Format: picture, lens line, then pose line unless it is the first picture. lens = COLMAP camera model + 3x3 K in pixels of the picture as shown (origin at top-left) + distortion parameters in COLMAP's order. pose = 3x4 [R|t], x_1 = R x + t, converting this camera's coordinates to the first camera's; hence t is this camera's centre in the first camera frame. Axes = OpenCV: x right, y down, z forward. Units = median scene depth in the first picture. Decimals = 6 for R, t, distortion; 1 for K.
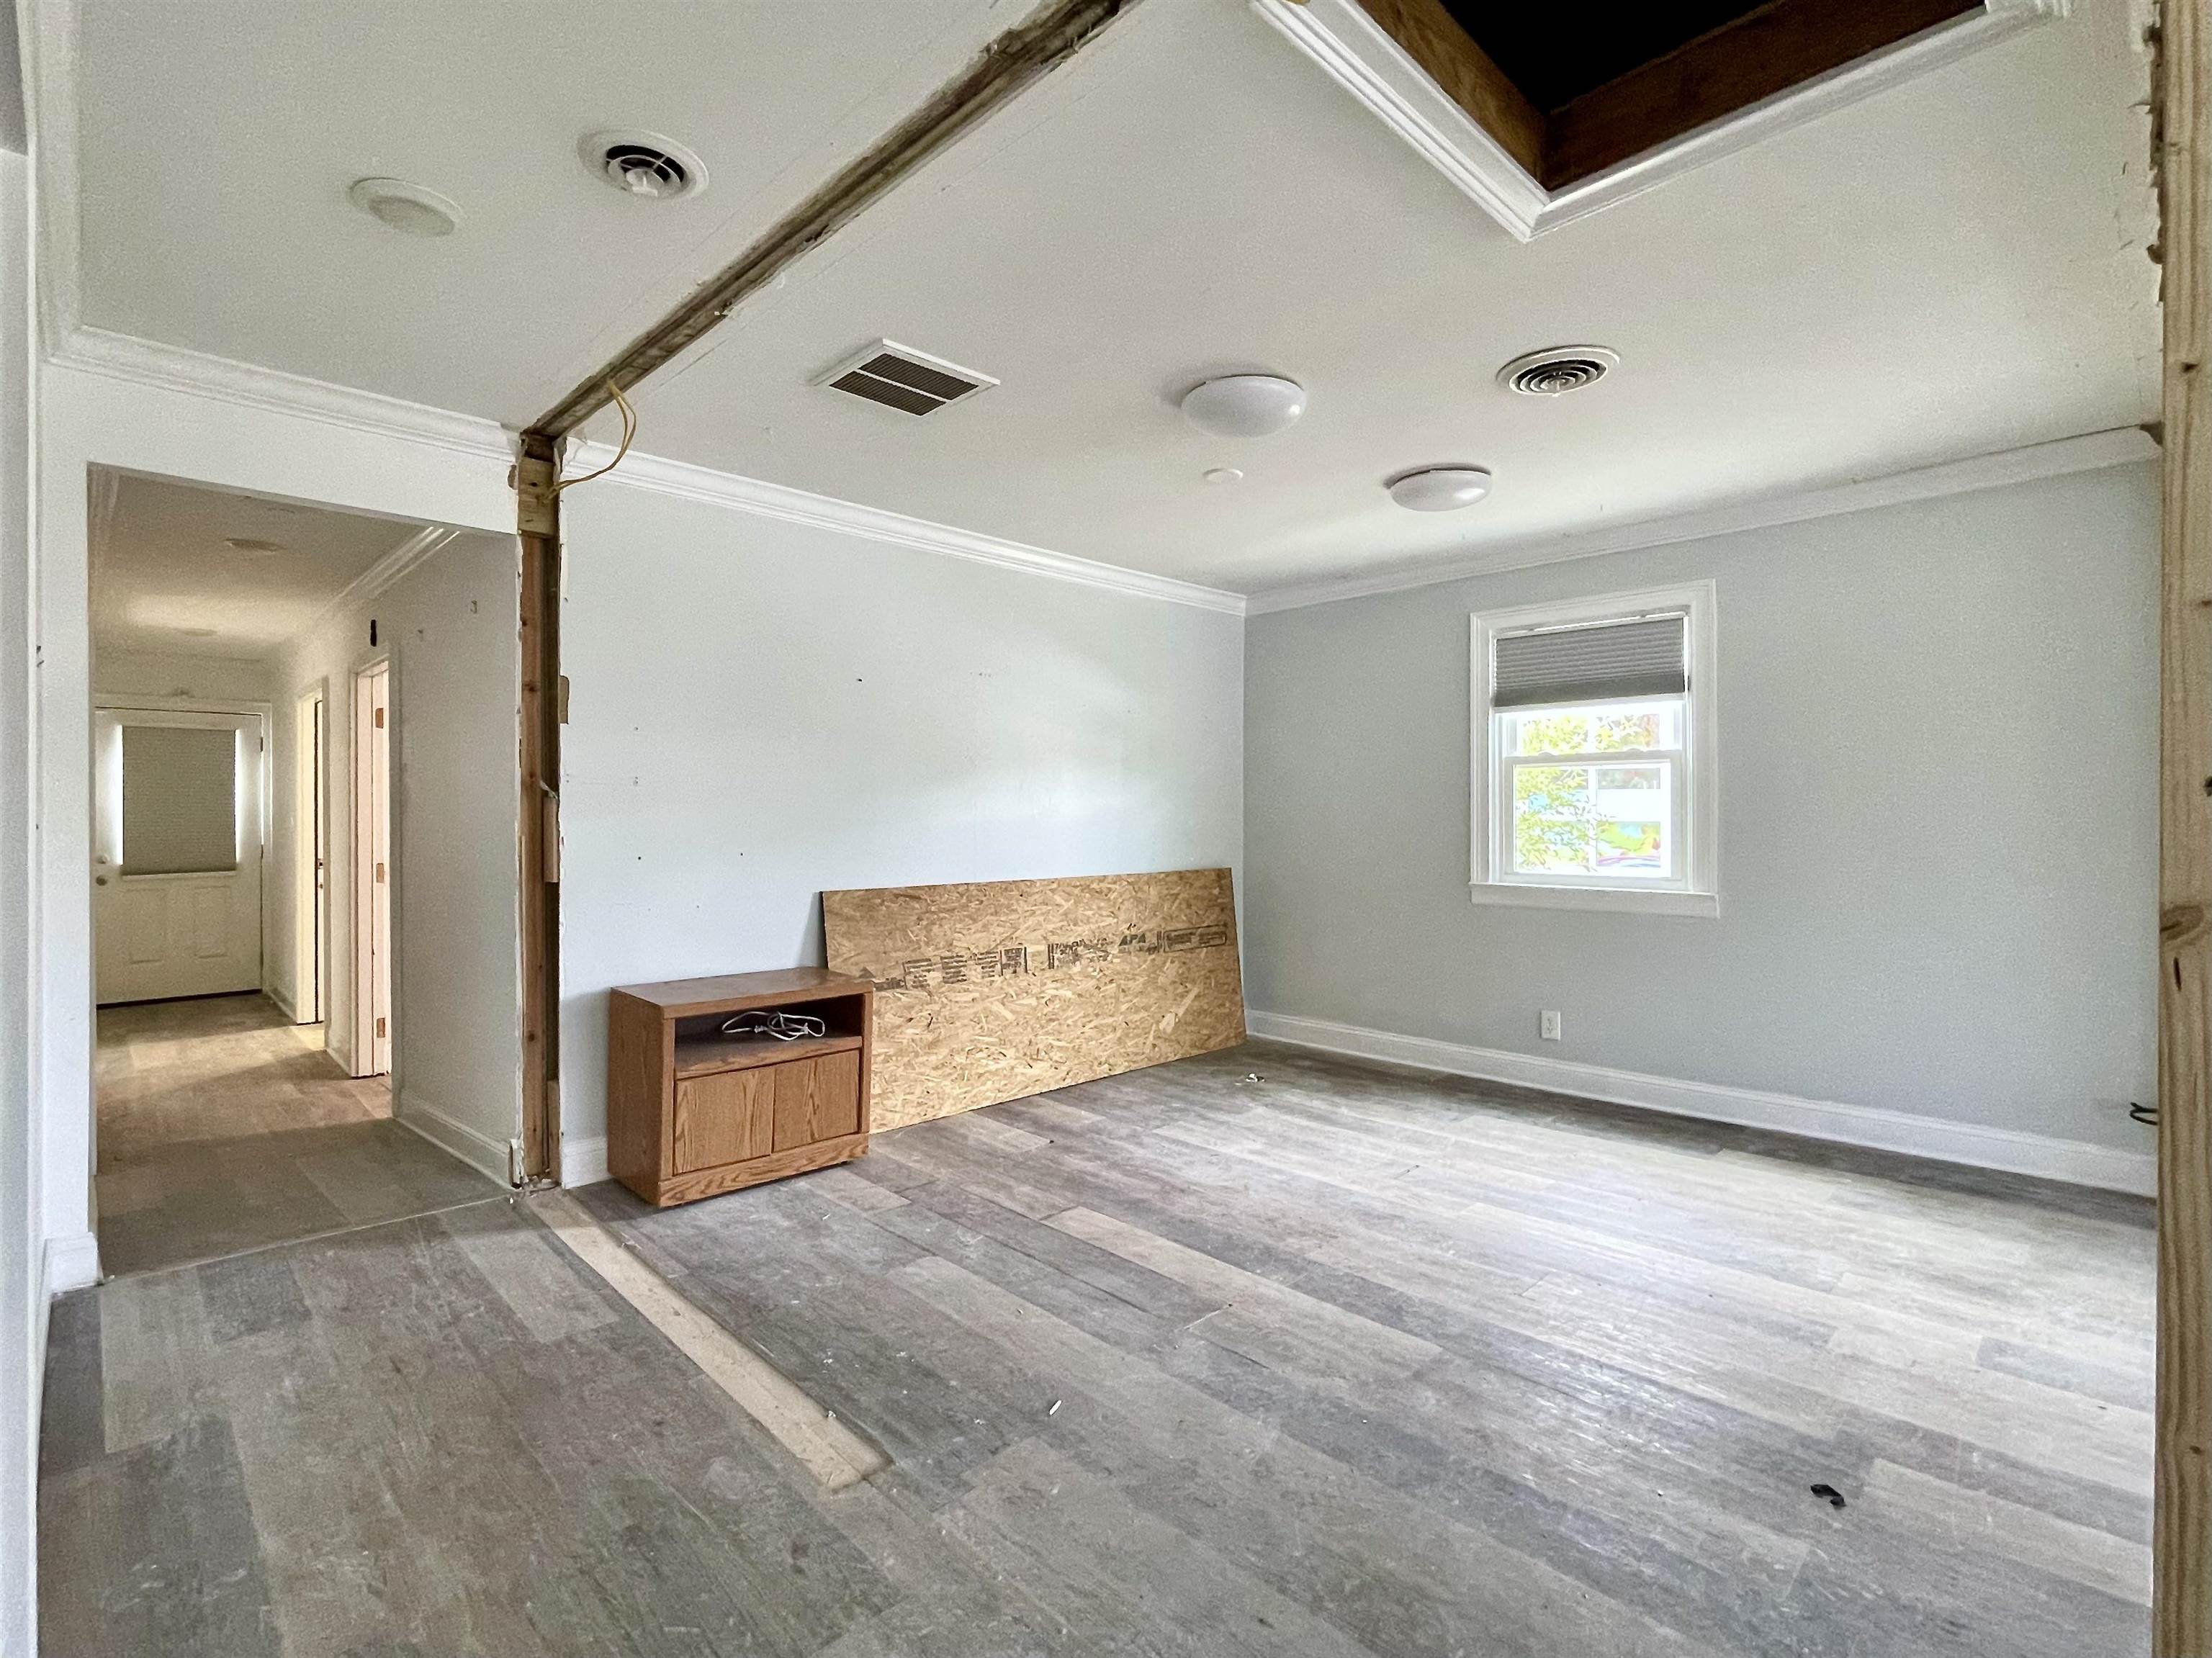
lens RADIAL K [[1045.8, 0, 1104.1], [0, 1045.8, 817.4], [0, 0, 1]] dist [0.006611, 0.001417]
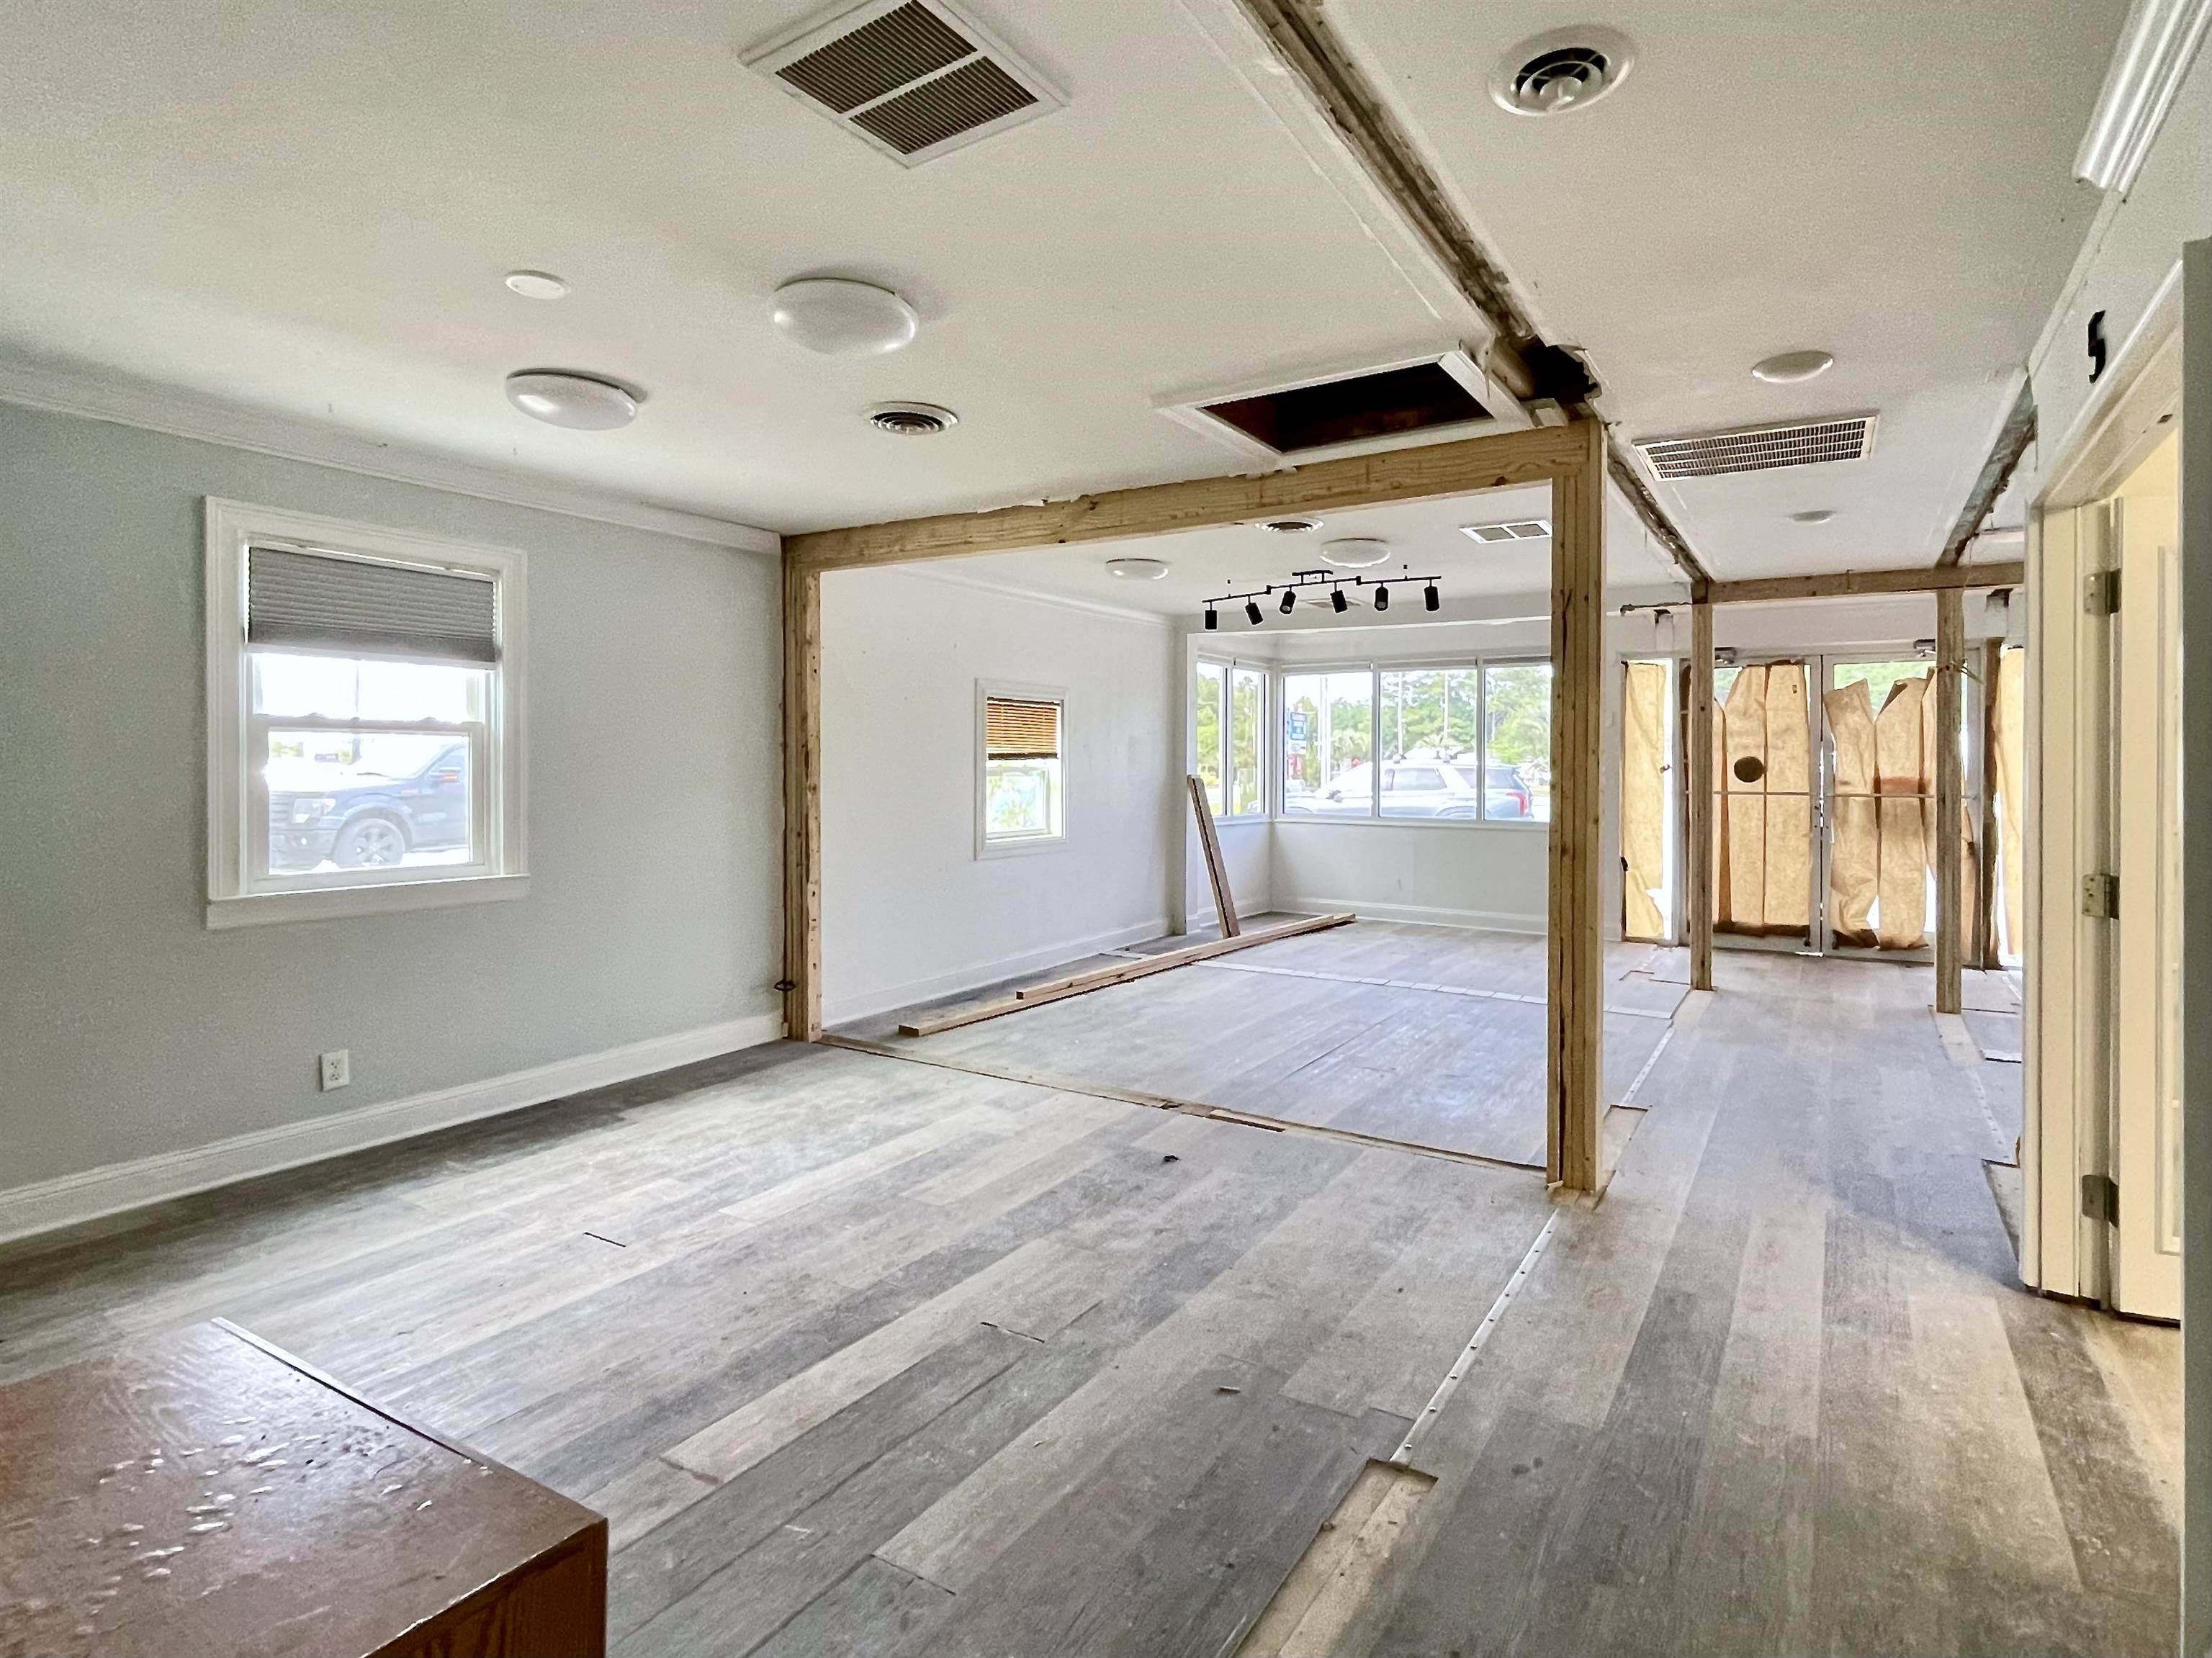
lens RADIAL K [[1155.2, 0, 1101.2], [0, 1155.2, 781.6], [0, 0, 1]] dist [0.000948, -0.000153]
pose [[-0.220449, -0.004484, 0.975388, -0.749395], [0.003415, 0.999980, 0.005369, -0.022085], [-0.975392, 0.004515, -0.220430, 0.919497]]
